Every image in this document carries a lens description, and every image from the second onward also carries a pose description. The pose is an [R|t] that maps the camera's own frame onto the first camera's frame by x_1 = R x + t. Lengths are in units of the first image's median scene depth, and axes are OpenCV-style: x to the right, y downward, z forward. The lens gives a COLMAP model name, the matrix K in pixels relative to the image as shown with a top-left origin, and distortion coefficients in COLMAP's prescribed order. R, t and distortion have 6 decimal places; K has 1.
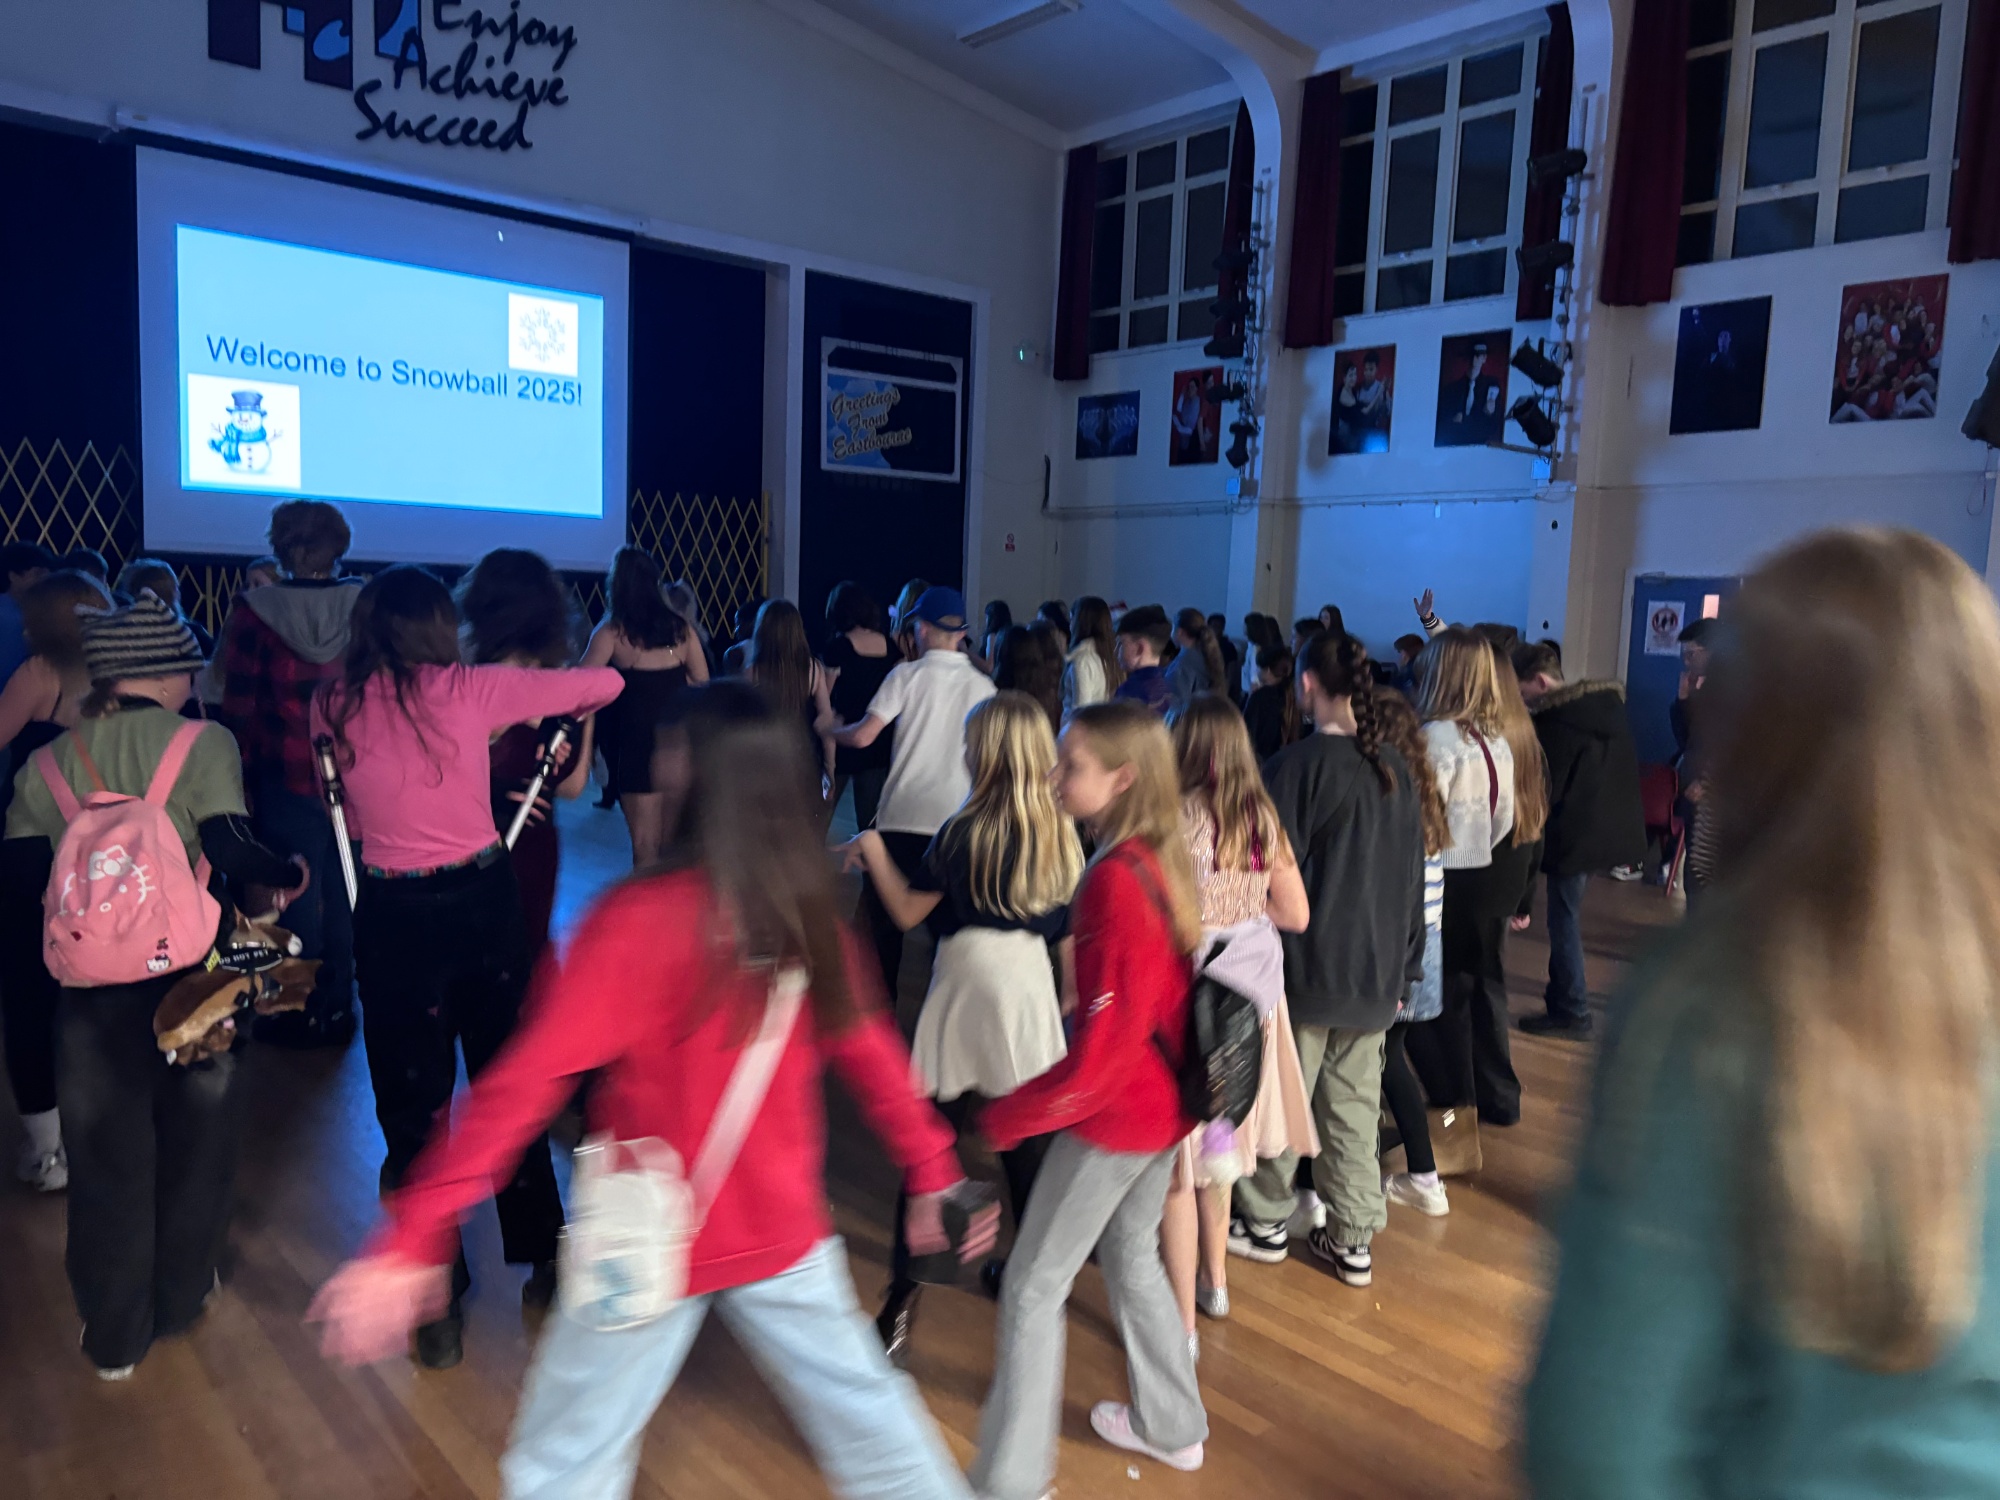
lens RADIAL K [[1546.6, 0, 1008.2], [0, 1546.6, 770.6], [0, 0, 1]] dist [0.041627, -0.021270]
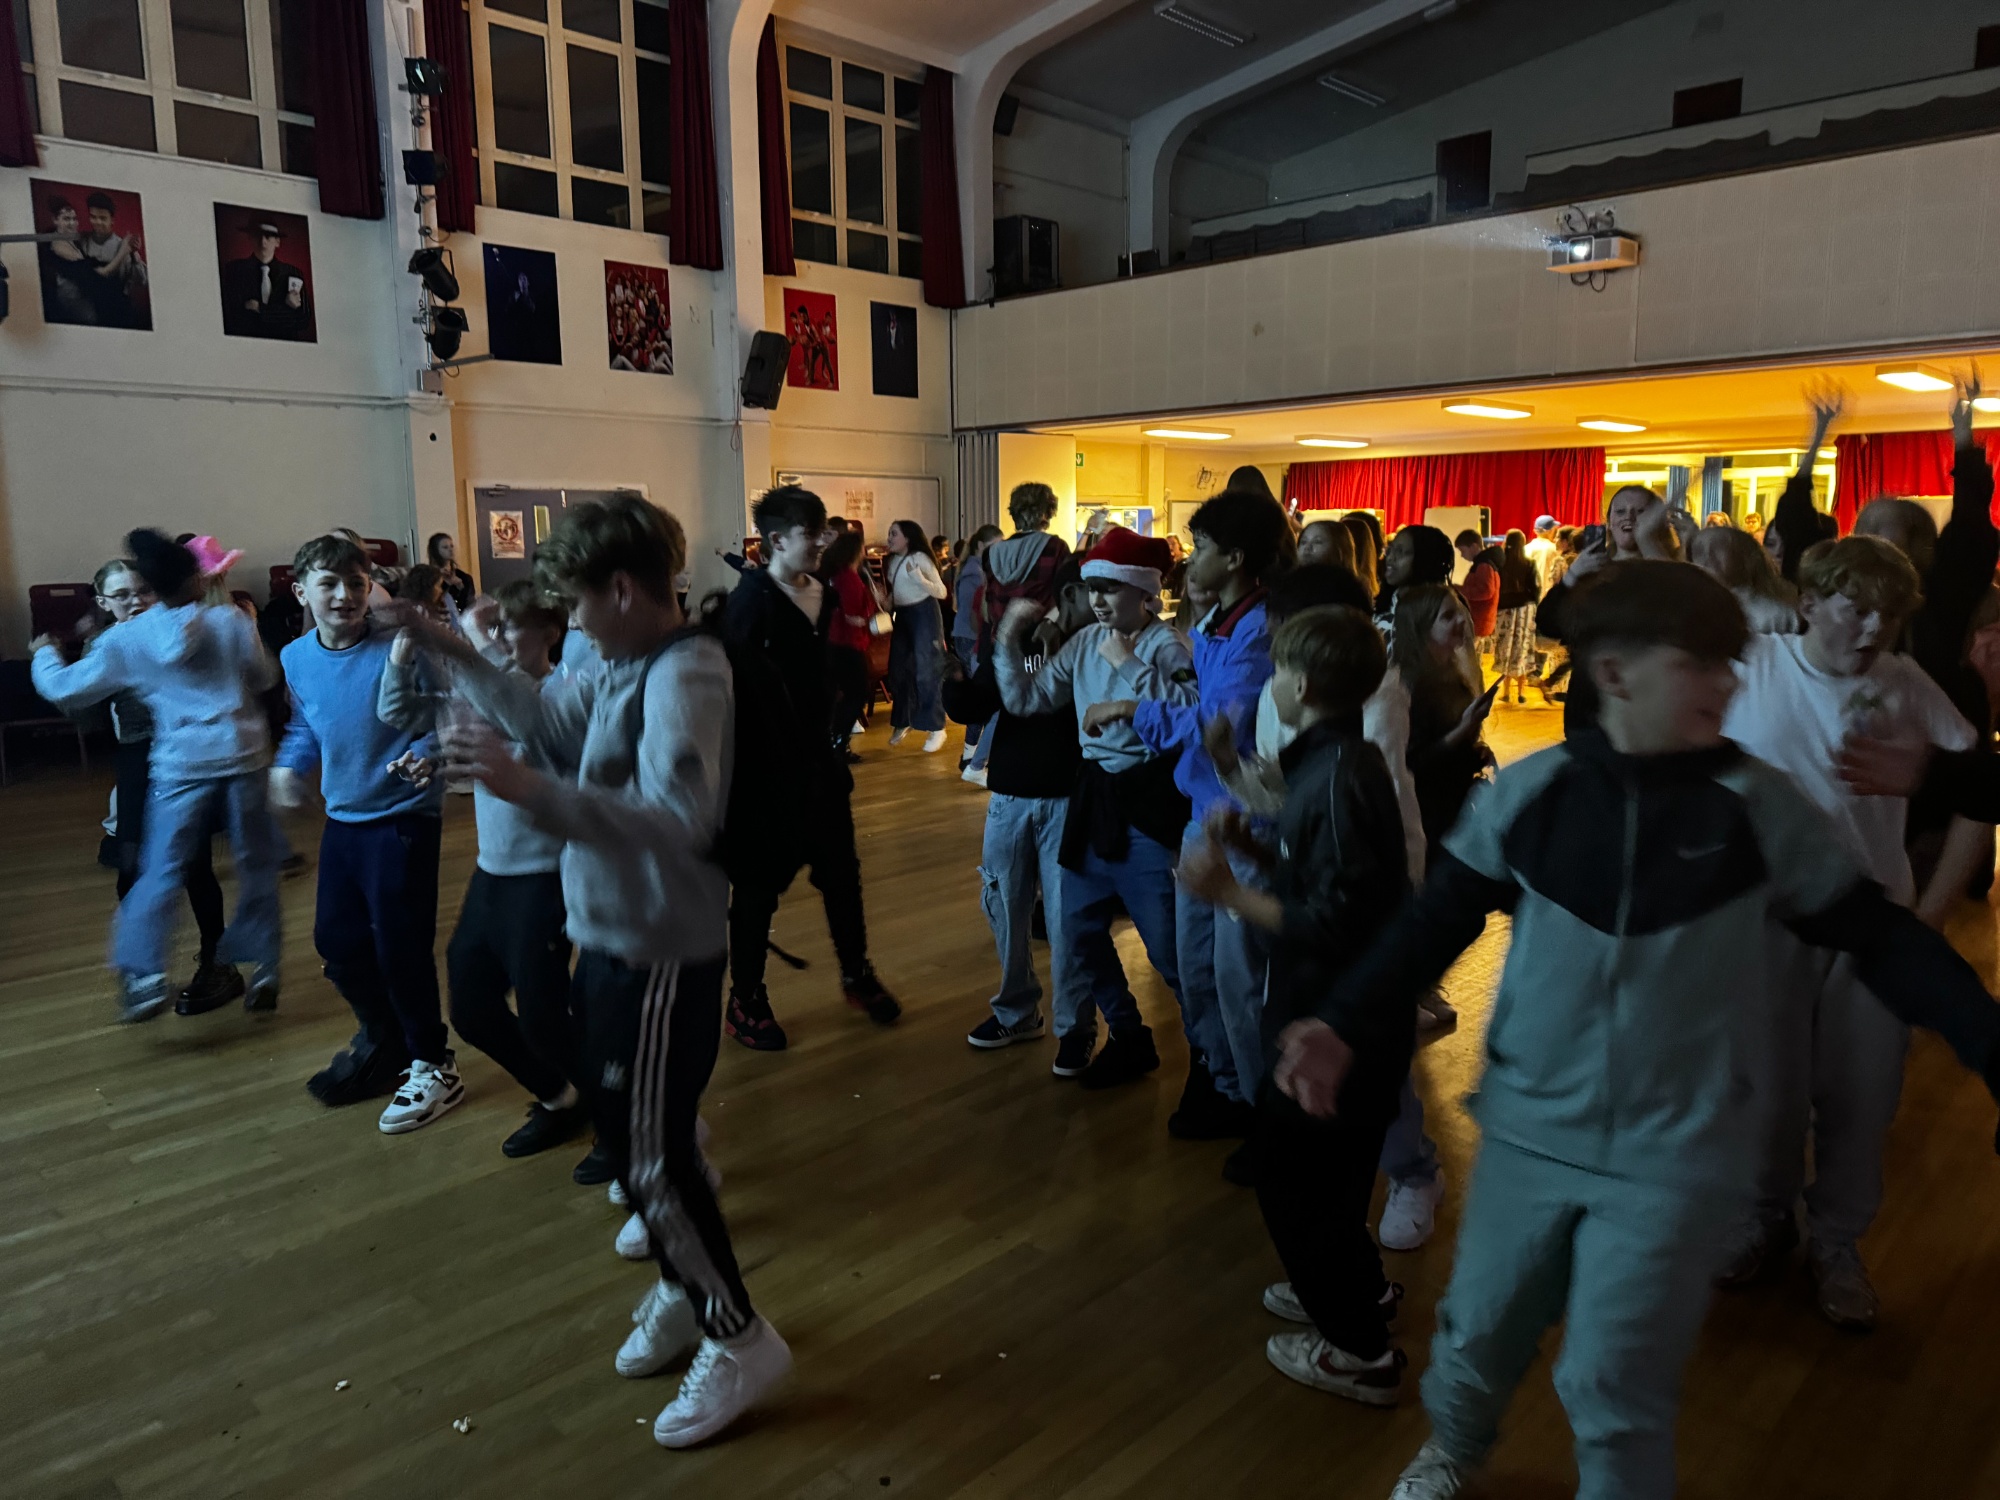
lens RADIAL K [[1386.6, 0, 995.4], [0, 1386.6, 758.3], [0, 0, 1]] dist [-0.005991, -0.010602]
pose [[-0.091621, -0.200799, 0.975339, -0.670011], [0.106716, 0.971838, 0.210103, -0.116738], [-0.990059, 0.123334, -0.067612, 0.803679]]
